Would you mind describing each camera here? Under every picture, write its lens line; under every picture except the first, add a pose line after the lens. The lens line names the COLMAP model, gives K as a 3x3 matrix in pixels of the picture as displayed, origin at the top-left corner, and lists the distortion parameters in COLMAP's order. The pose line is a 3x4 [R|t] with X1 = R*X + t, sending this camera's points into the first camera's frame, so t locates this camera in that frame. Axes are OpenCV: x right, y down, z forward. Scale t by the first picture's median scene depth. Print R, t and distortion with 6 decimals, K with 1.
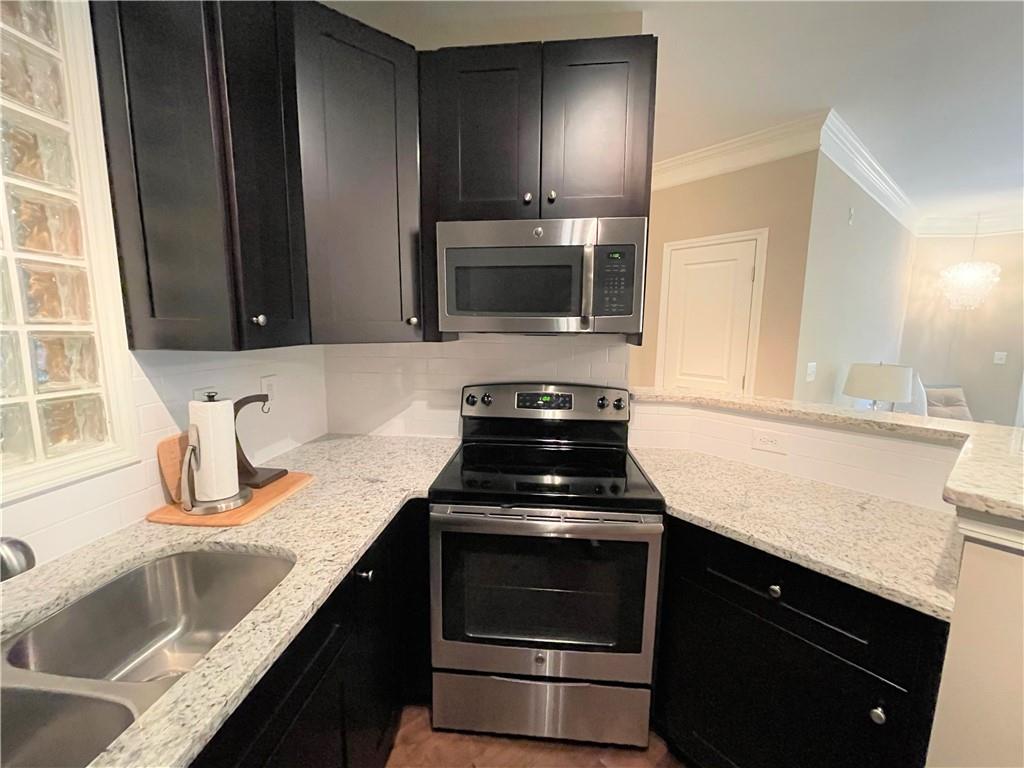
lens RADIAL K [[413.5, 0, 510.4], [0, 413.5, 383.7], [0, 0, 1]] dist [0.001311, -0.000062]
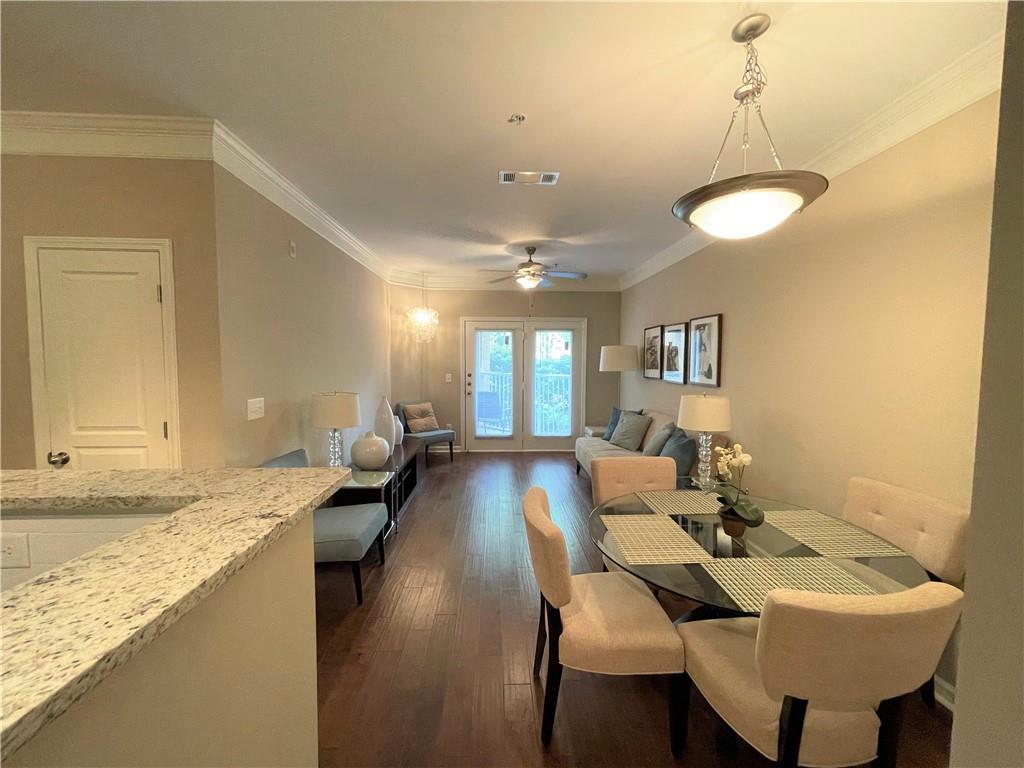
lens RADIAL K [[413.5, 0, 508.0], [0, 413.5, 385.7], [0, 0, 1]] dist [0.001311, -0.000062]
pose [[0.604018, -0.064711, 0.794340, 0.211151], [0.114712, 0.993379, -0.006301, -0.005296], [-0.788672, 0.094926, 0.607441, 0.005562]]
